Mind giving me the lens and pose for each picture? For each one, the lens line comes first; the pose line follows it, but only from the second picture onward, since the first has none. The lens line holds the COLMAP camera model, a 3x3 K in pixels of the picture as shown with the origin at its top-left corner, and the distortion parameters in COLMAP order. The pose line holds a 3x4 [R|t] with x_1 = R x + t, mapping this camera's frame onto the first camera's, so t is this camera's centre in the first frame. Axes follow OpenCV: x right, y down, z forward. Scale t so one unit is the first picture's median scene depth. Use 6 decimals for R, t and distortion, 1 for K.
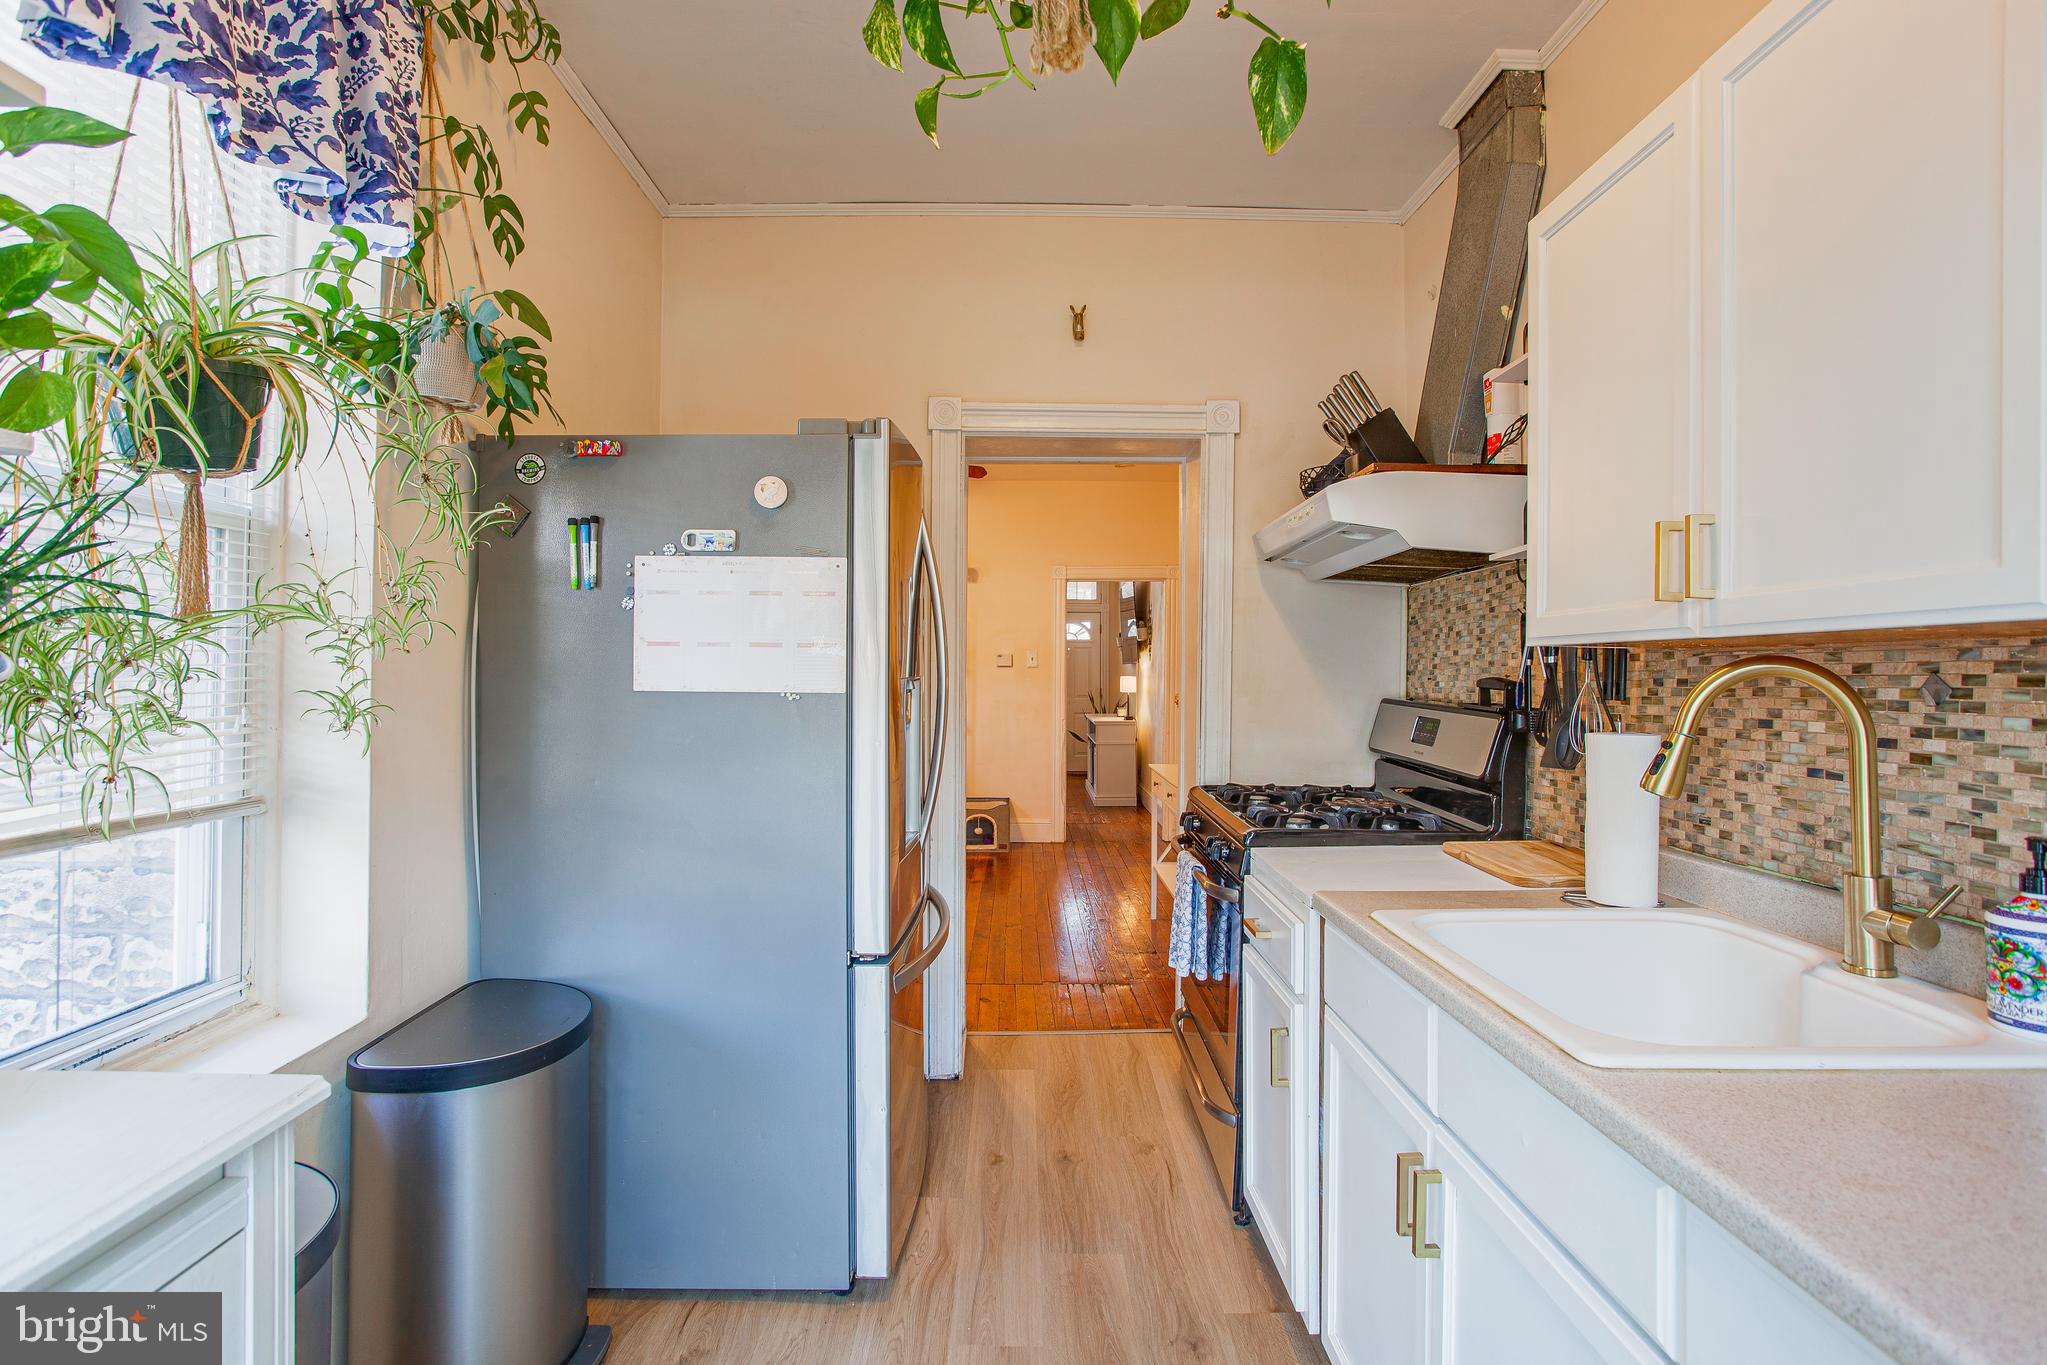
lens RADIAL K [[977.4, 0, 1023.0], [0, 977.4, 666.7], [0, 0, 1]] dist [-0.031470, 0.007283]
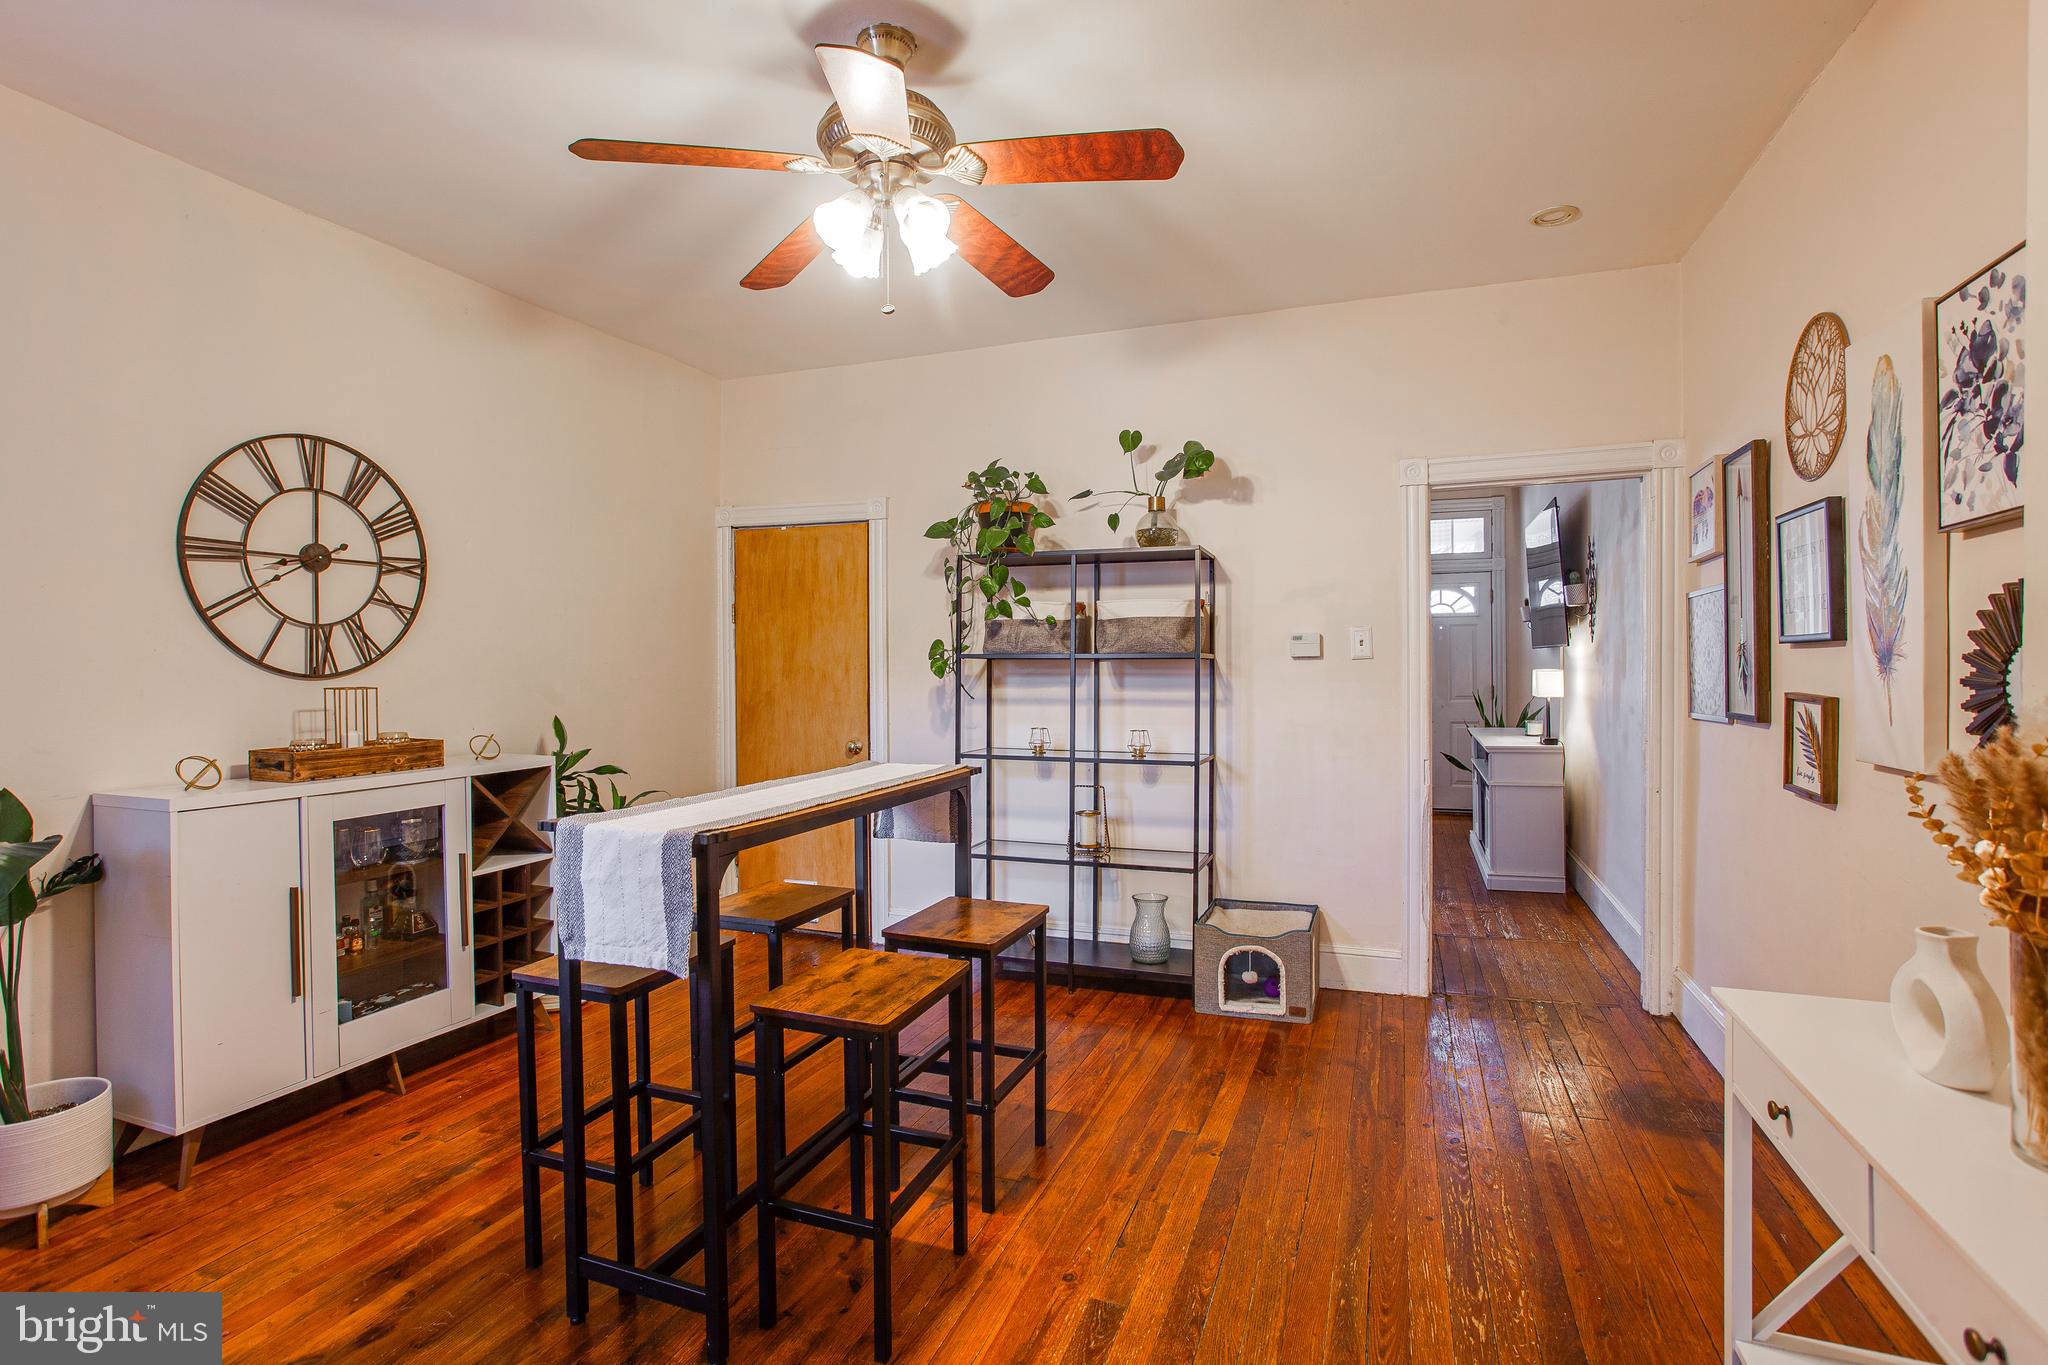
lens RADIAL K [[977.9, 0, 1019.7], [0, 977.9, 669.8], [0, 0, 1]] dist [-0.031470, 0.007283]
pose [[0.934310, -0.009247, -0.356340, 0.018822], [0.014857, 0.999805, 0.013010, -0.002143], [0.356151, -0.017449, 0.934266, 0.341935]]
